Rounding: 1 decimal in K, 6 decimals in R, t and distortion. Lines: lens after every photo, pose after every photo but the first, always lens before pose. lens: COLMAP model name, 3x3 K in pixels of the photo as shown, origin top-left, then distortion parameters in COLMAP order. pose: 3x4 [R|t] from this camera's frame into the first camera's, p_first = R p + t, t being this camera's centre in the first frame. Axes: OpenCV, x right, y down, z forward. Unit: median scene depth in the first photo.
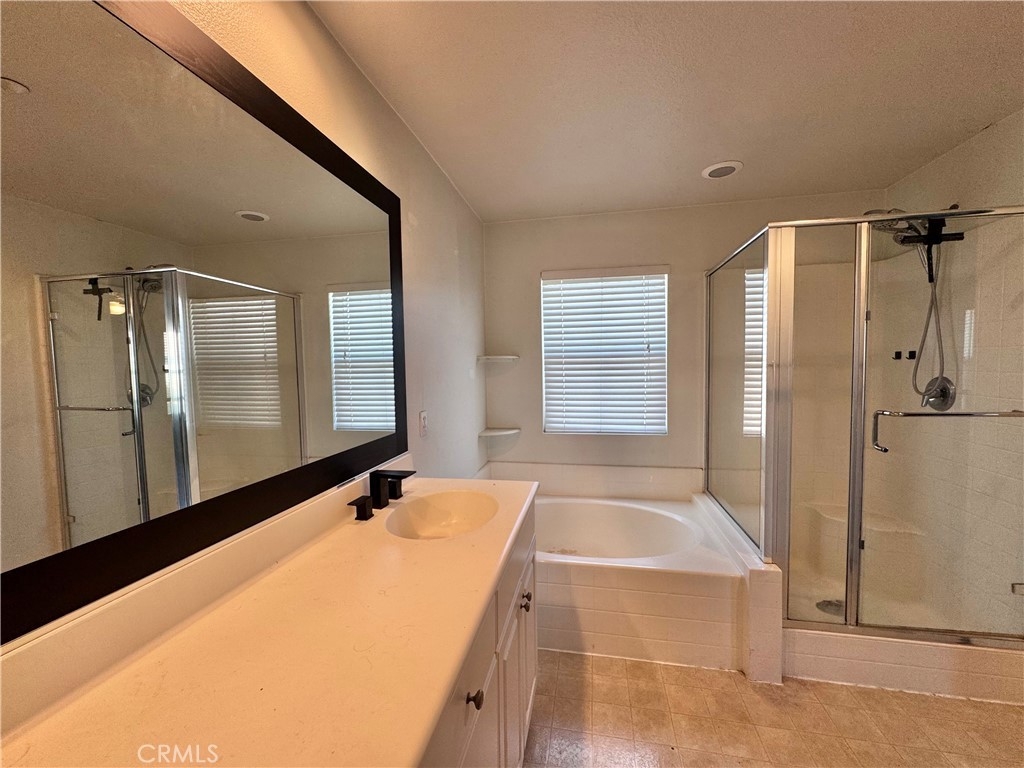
lens RADIAL K [[411.5, 0, 518.3], [0, 411.5, 385.7], [0, 0, 1]] dist [-0.004188, 0.000319]
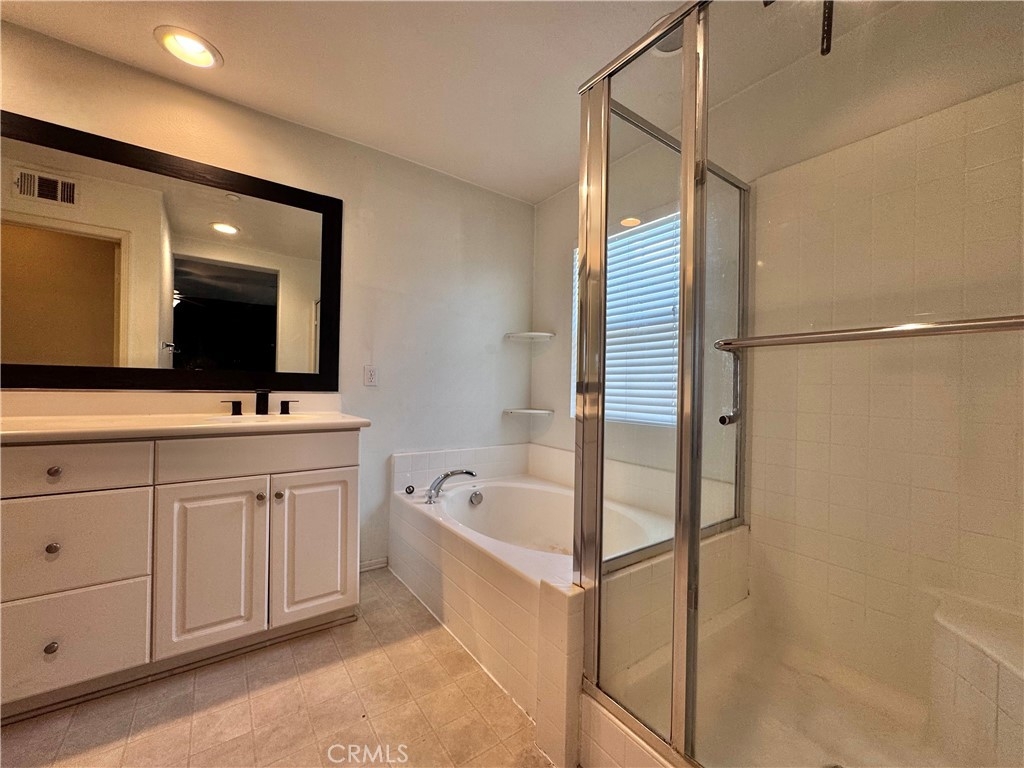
lens RADIAL K [[411.5, 0, 515.5], [0, 411.5, 386.5], [0, 0, 1]] dist [-0.004188, 0.000319]
pose [[0.726018, 0.027795, -0.687114, 1.017333], [-0.067421, 0.997246, -0.030898, 0.145807], [0.684363, 0.068759, 0.725893, 0.443359]]
